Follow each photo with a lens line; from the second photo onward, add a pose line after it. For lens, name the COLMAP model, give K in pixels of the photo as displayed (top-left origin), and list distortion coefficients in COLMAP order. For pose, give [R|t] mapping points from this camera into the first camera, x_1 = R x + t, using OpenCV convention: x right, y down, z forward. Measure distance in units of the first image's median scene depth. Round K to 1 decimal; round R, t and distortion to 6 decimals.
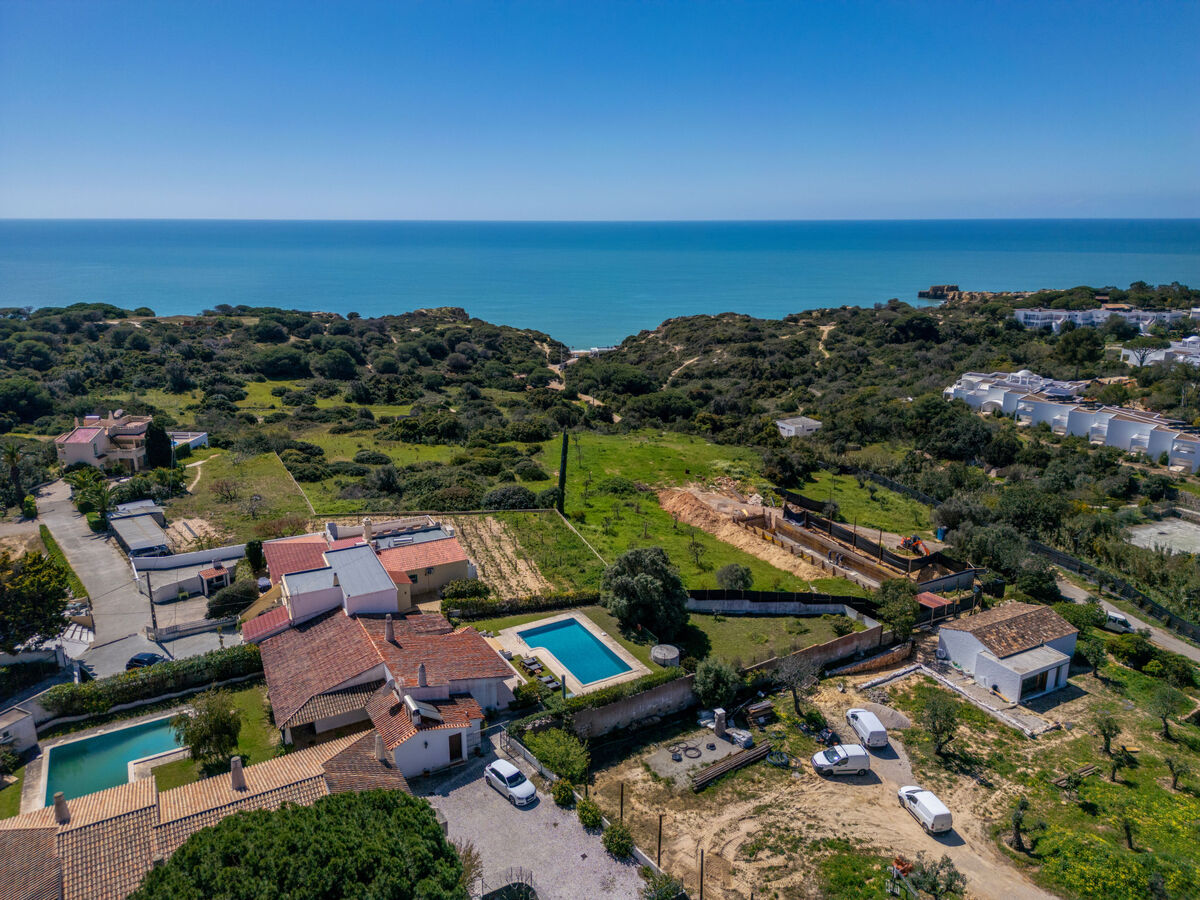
lens RADIAL K [[839.5, 0, 603.2], [0, 839.5, 442.7], [0, 0, 1]] dist [0.074954, -0.072179]
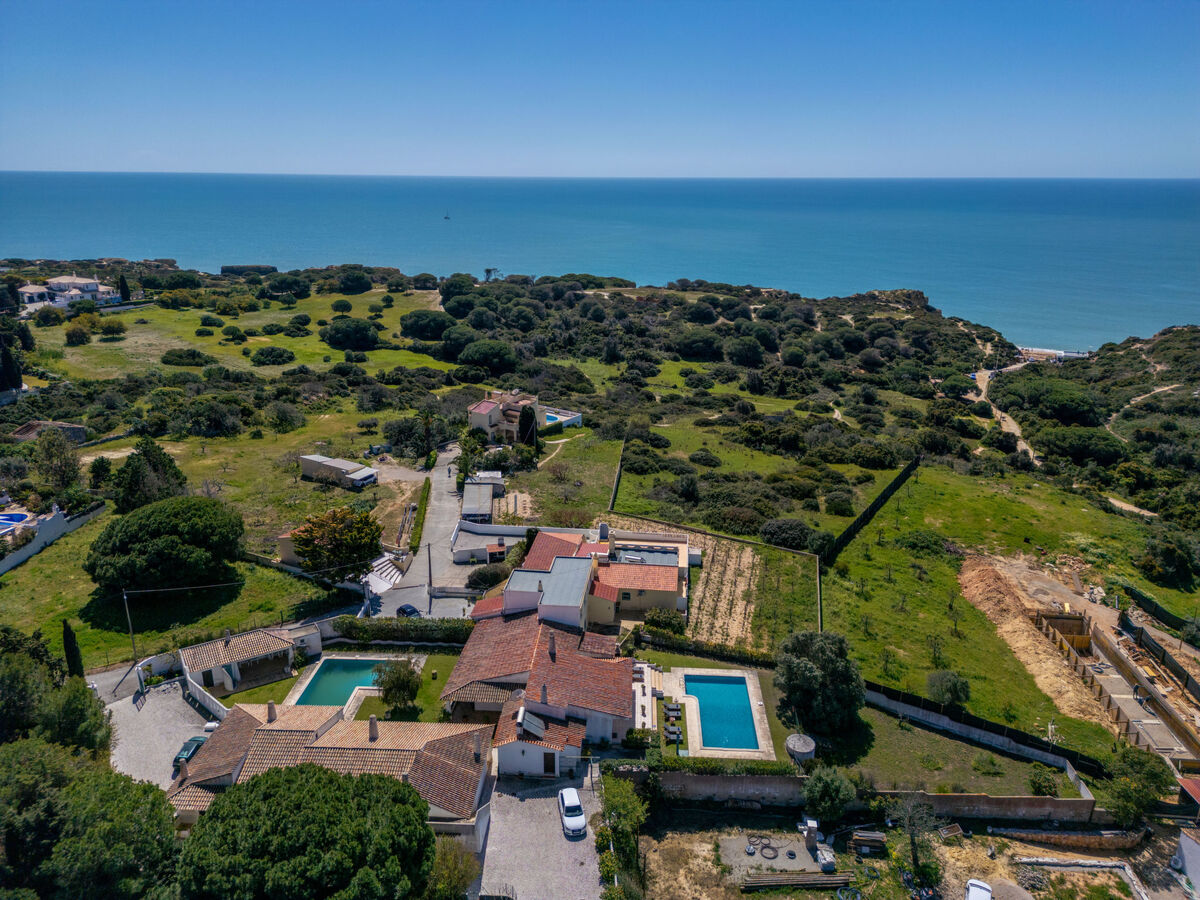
lens RADIAL K [[839.5, 0, 600.8], [0, 839.5, 448.4], [0, 0, 1]] dist [0.074954, -0.072179]
pose [[0.838882, 0.171409, -0.516619, 0.222797], [-0.144014, 0.985193, 0.093028, -0.101254], [0.524916, -0.003639, 0.851146, 0.021690]]
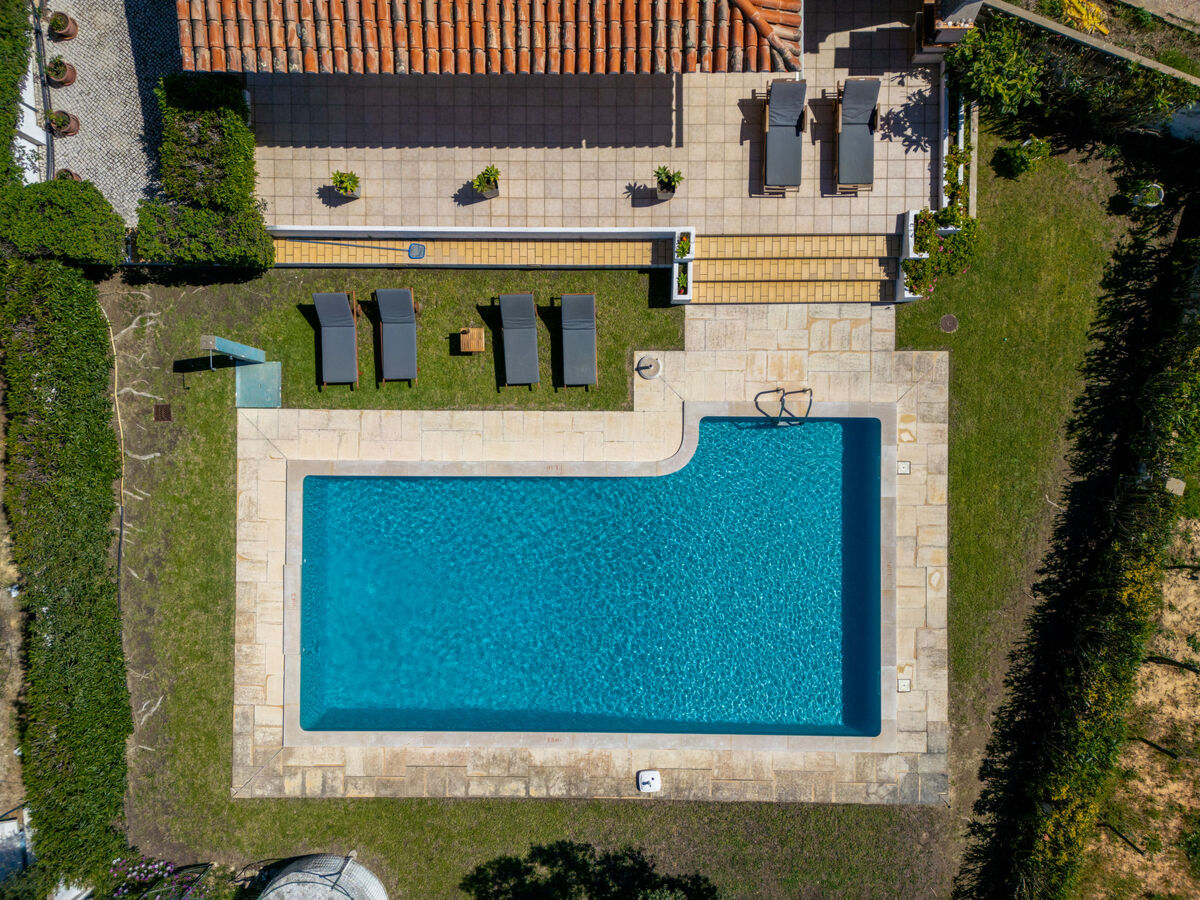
lens RADIAL K [[839.5, 0, 598.4], [0, 839.5, 454.2], [0, 0, 1]] dist [0.074954, -0.072179]
pose [[-0.504535, 0.863342, 0.009169, -0.044941], [-0.217989, -0.137653, 0.966195, 0.029476], [0.835419, 0.485481, 0.257650, 0.635612]]
